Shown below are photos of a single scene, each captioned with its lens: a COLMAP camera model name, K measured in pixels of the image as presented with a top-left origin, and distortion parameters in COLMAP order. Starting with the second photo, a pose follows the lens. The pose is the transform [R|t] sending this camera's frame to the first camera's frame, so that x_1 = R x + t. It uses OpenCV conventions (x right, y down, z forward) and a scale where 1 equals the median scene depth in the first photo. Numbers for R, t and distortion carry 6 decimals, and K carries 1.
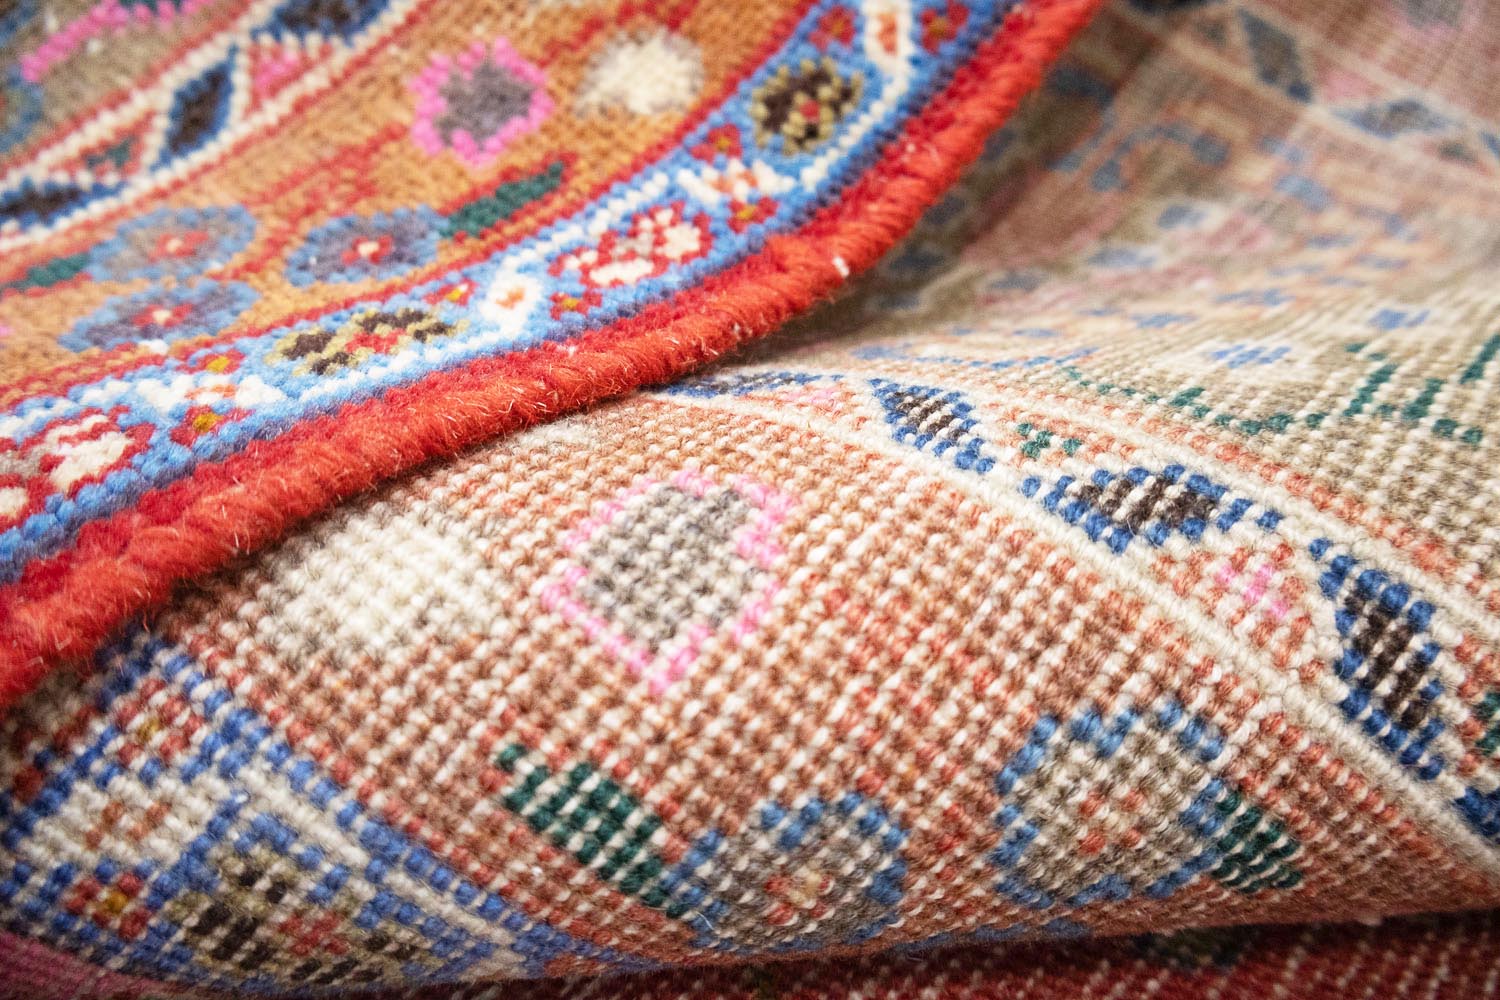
lens RADIAL K [[1241.5, 0, 738.7], [0, 1241.5, 495.4], [0, 0, 1]] dist [0.004987, -0.005165]
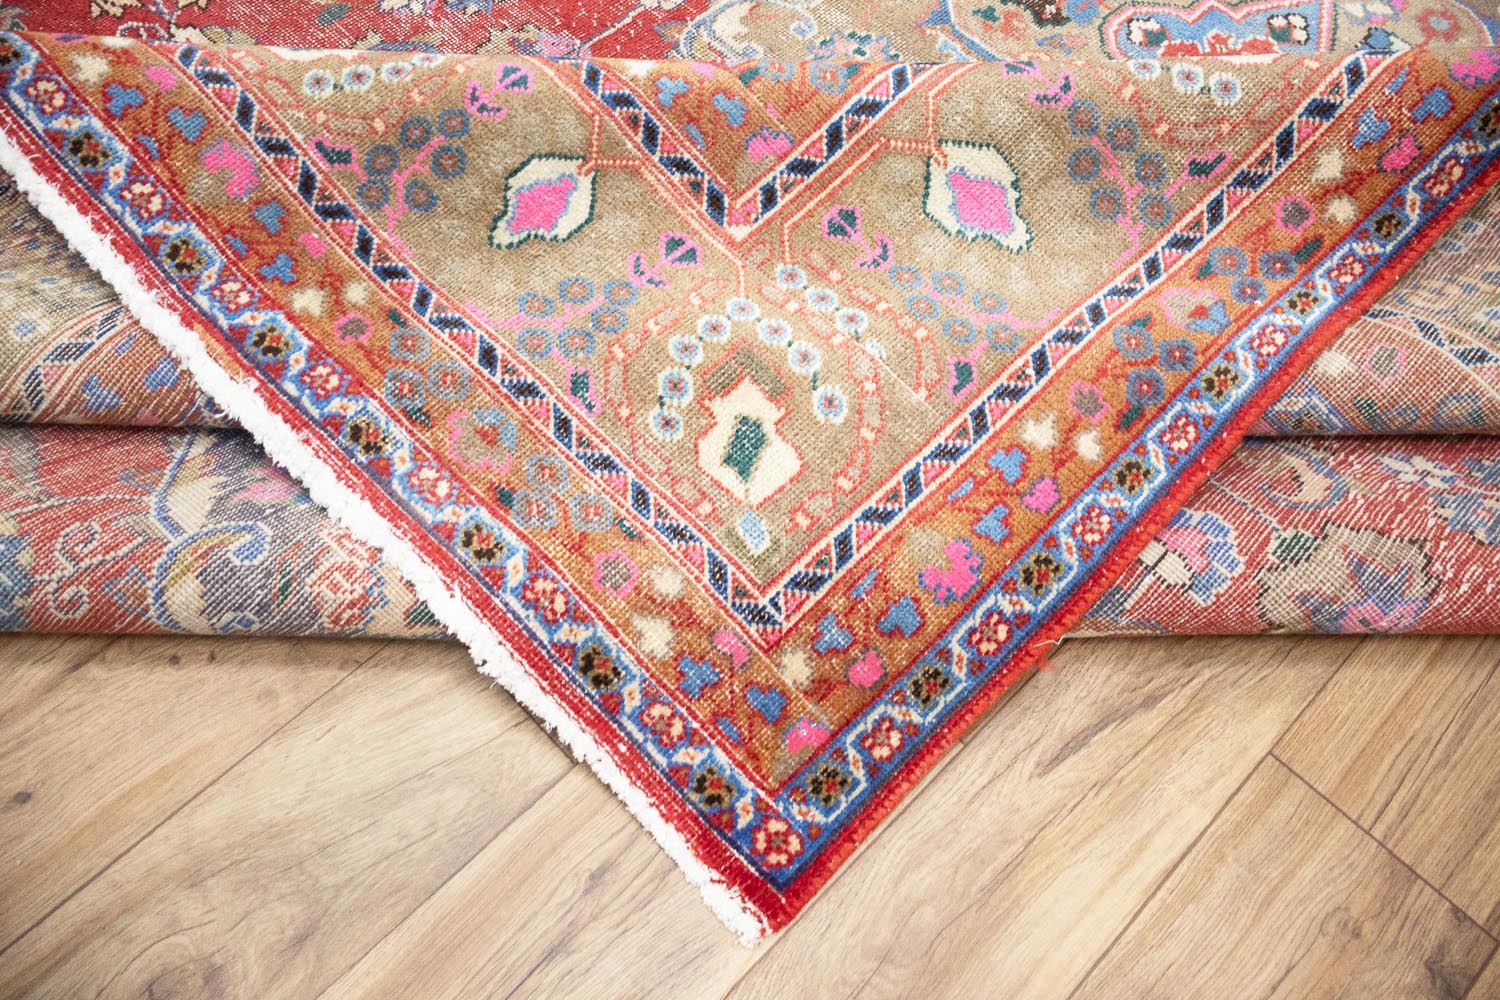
lens RADIAL K [[1241.5, 0, 738.7], [0, 1241.5, 495.4], [0, 0, 1]] dist [0.004987, -0.005165]
pose [[0.998636, 0.050479, -0.013348, -1.871355], [-0.042768, 0.937437, 0.345517, -0.782929], [0.029954, -0.344475, 0.938318, -2.967300]]
